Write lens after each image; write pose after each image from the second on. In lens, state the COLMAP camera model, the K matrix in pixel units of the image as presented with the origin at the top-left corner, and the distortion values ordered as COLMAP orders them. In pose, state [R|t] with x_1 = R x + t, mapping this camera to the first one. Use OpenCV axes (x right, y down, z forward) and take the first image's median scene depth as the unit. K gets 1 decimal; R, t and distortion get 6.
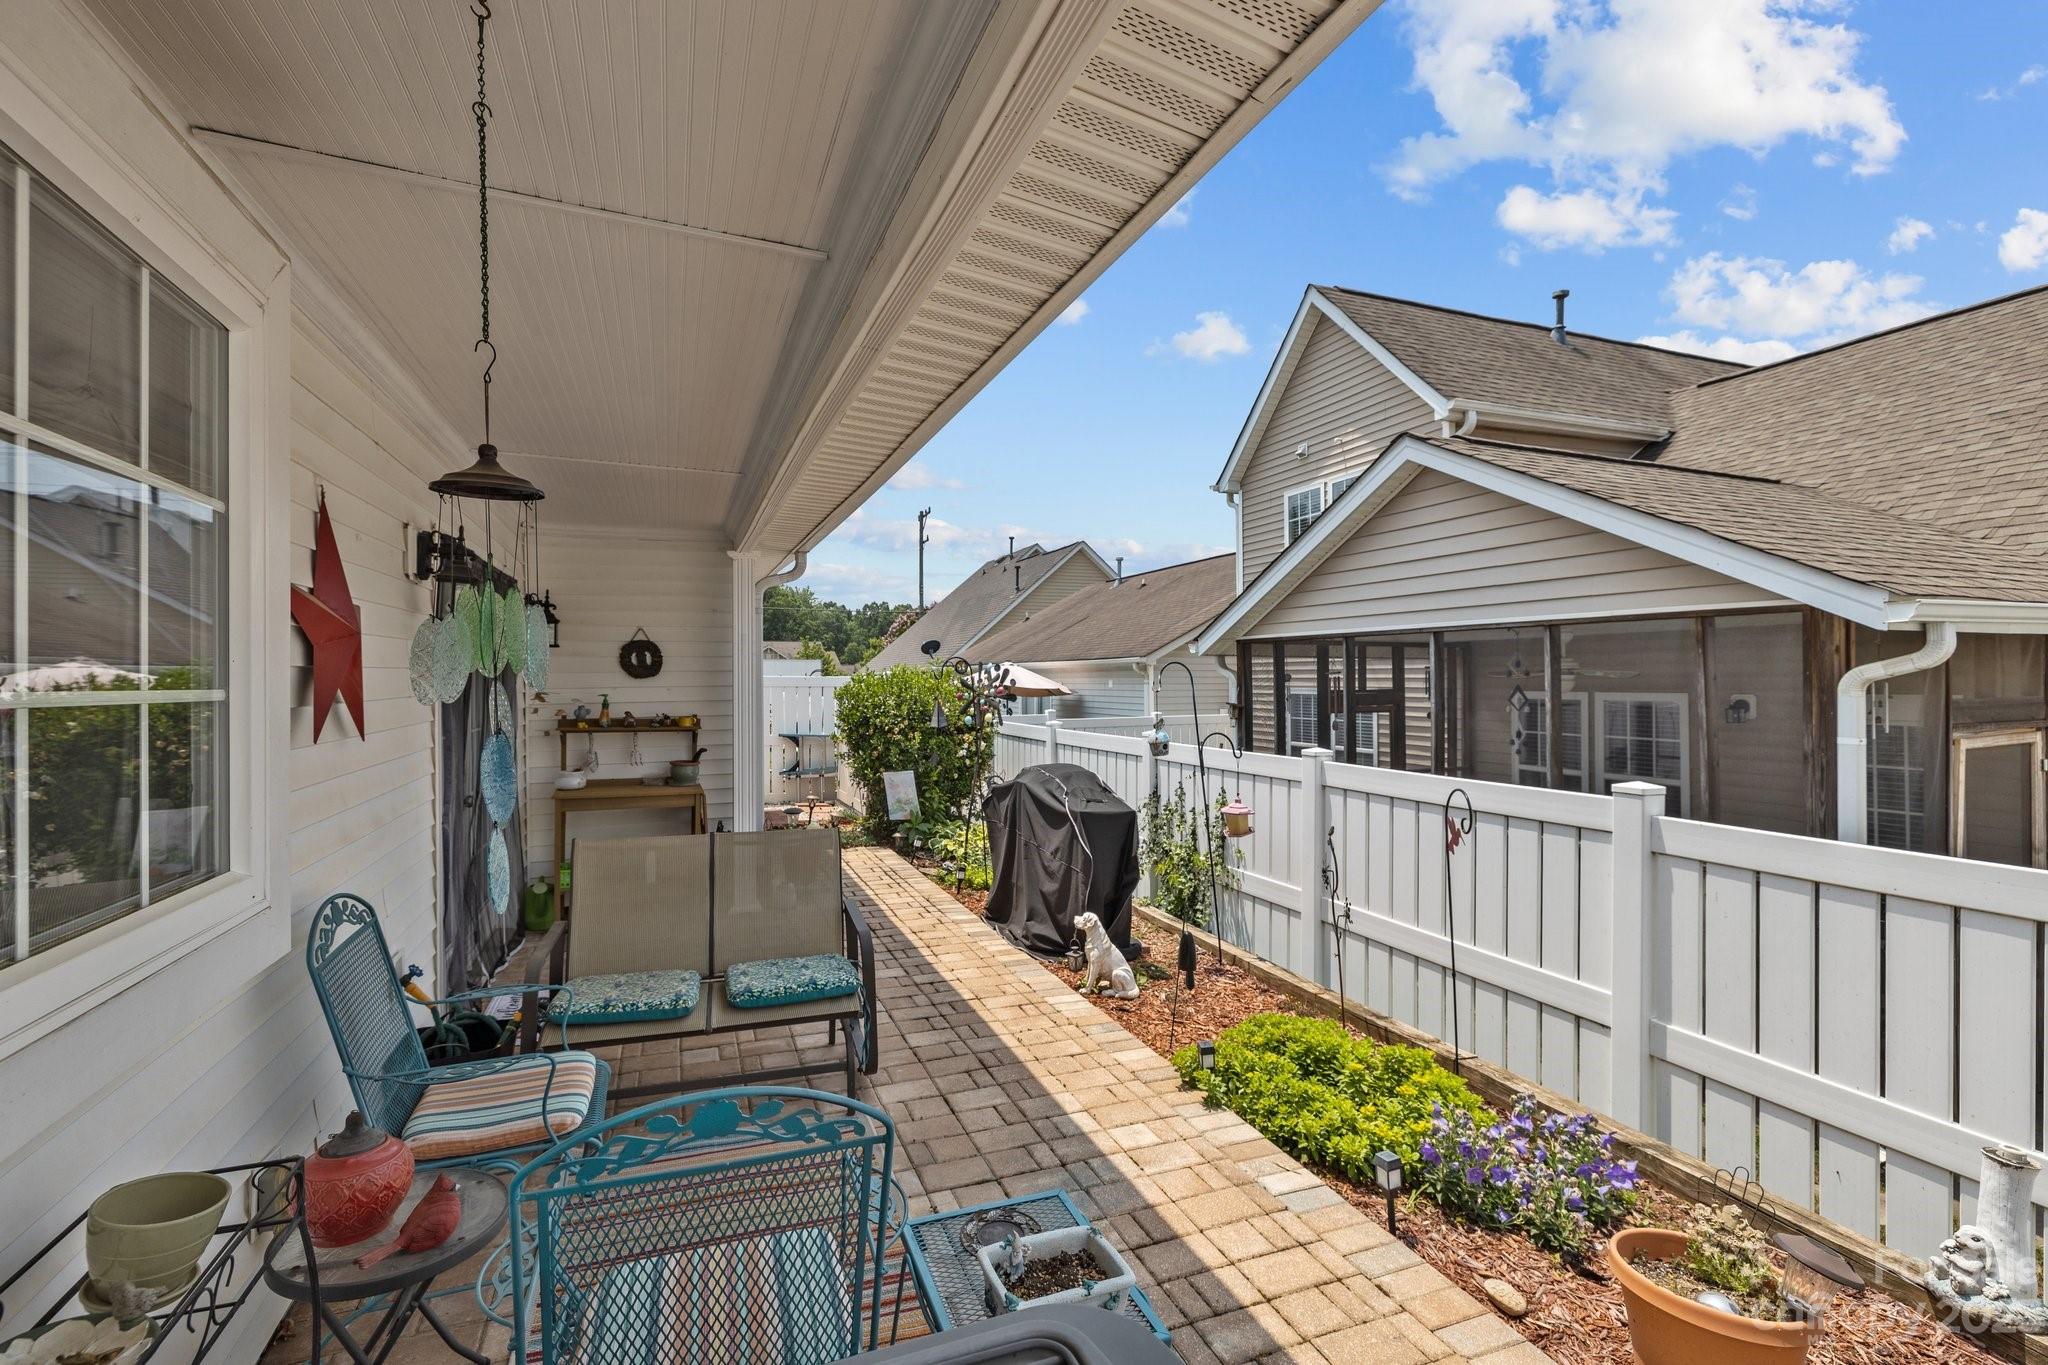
lens RADIAL K [[903.5, 0, 1027.4], [0, 903.5, 666.8], [0, 0, 1]] dist [-0.002433, -0.000308]
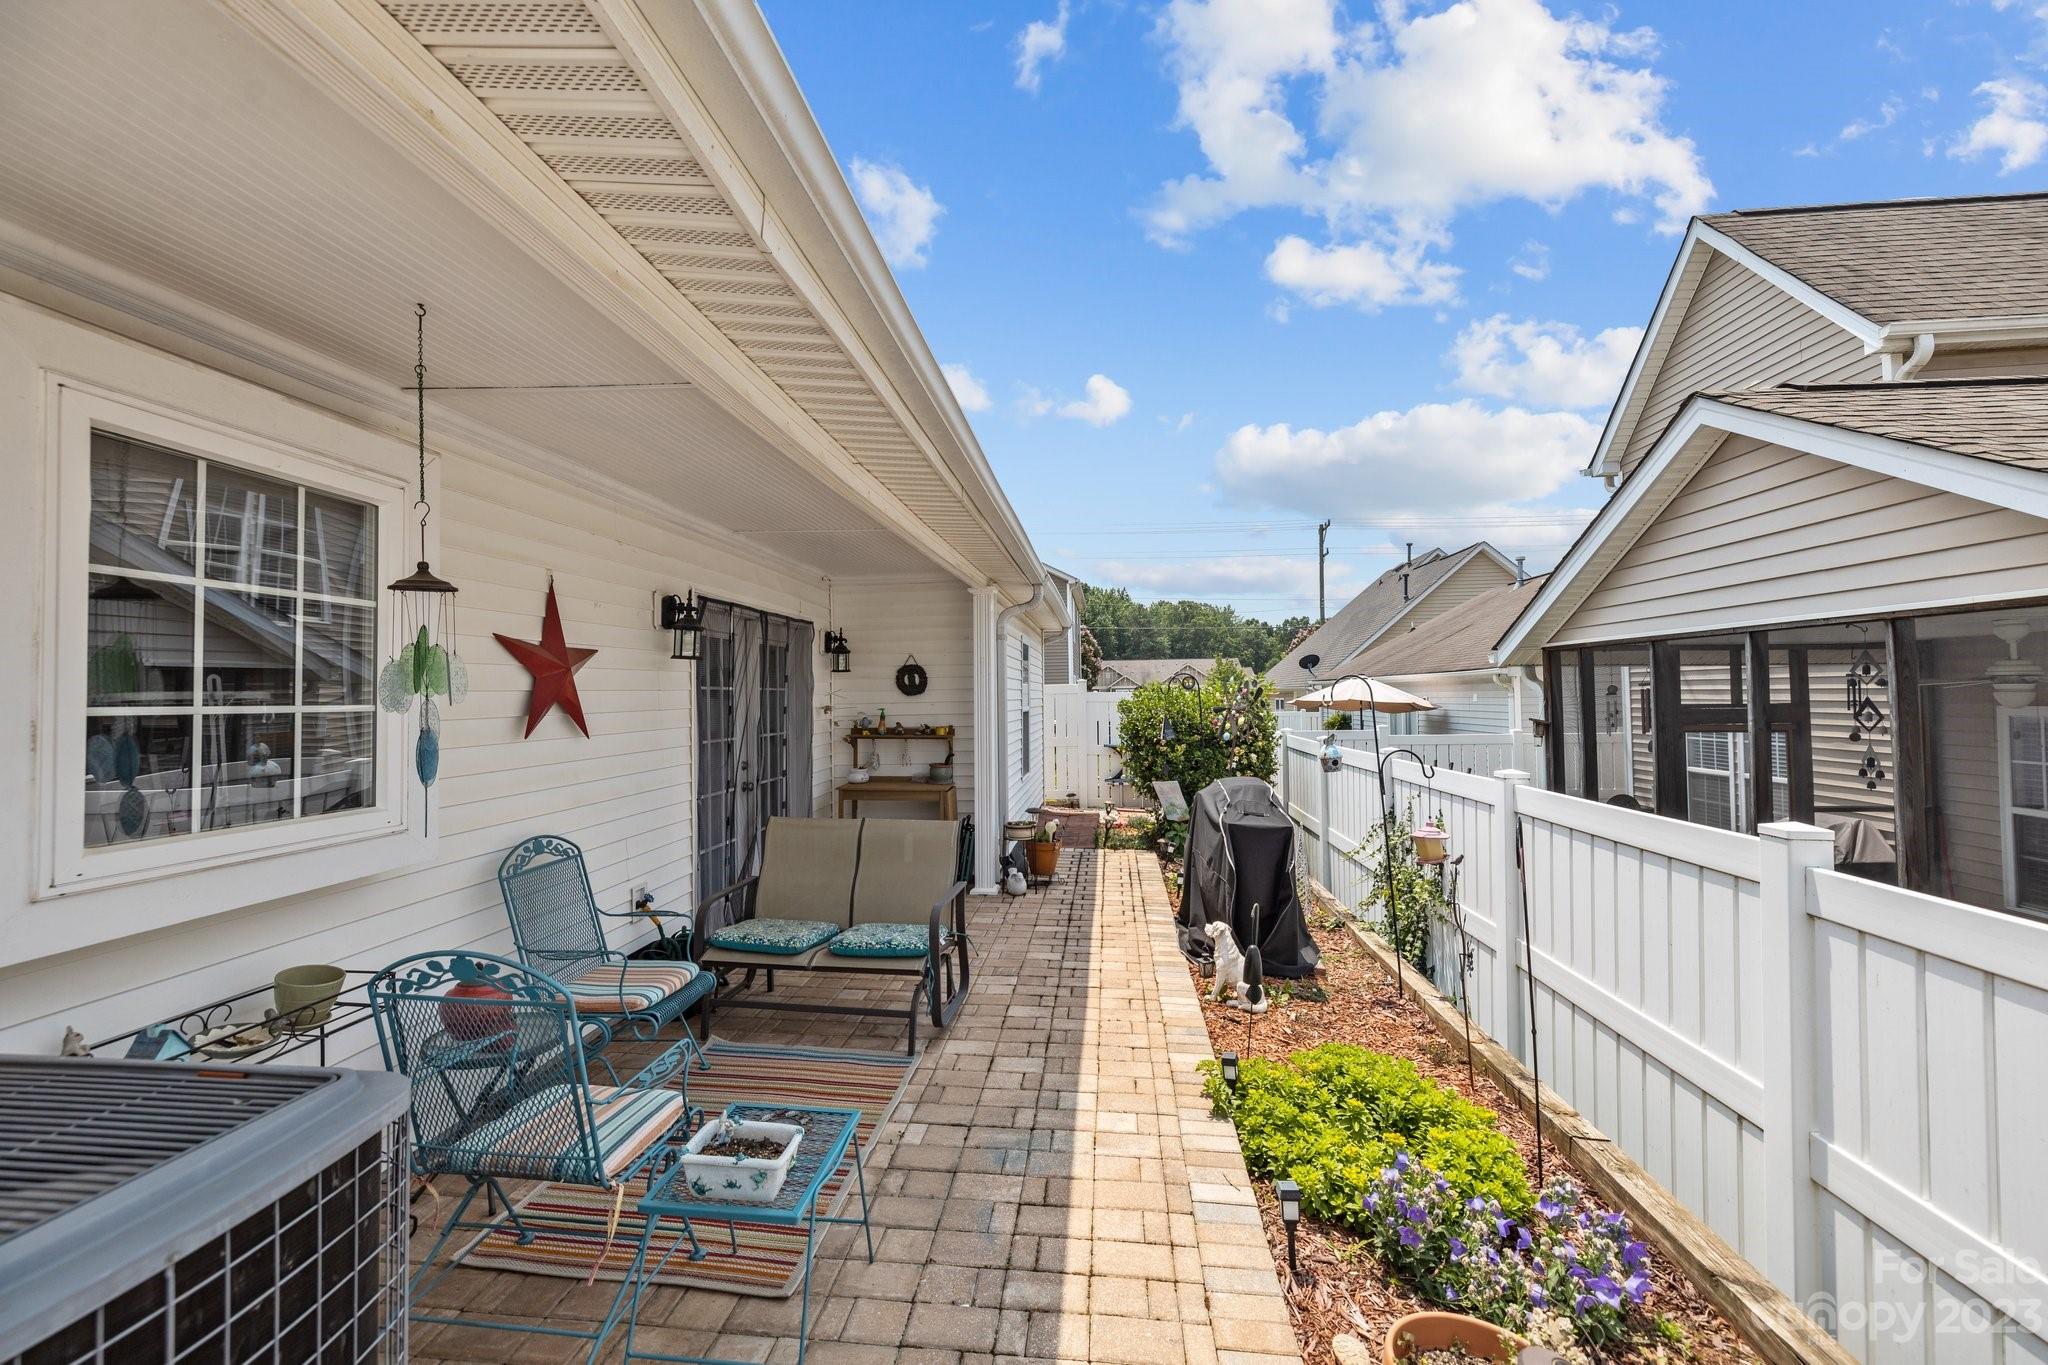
lens RADIAL K [[870.1, 0, 1022.0], [0, 870.1, 666.6], [0, 0, 1]] dist [0.001986, -0.000450]
pose [[0.887045, -0.020971, -0.461207, 0.335861], [0.012666, 0.999697, -0.021096, 0.000452], [0.461510, 0.012871, 0.887042, 0.017674]]
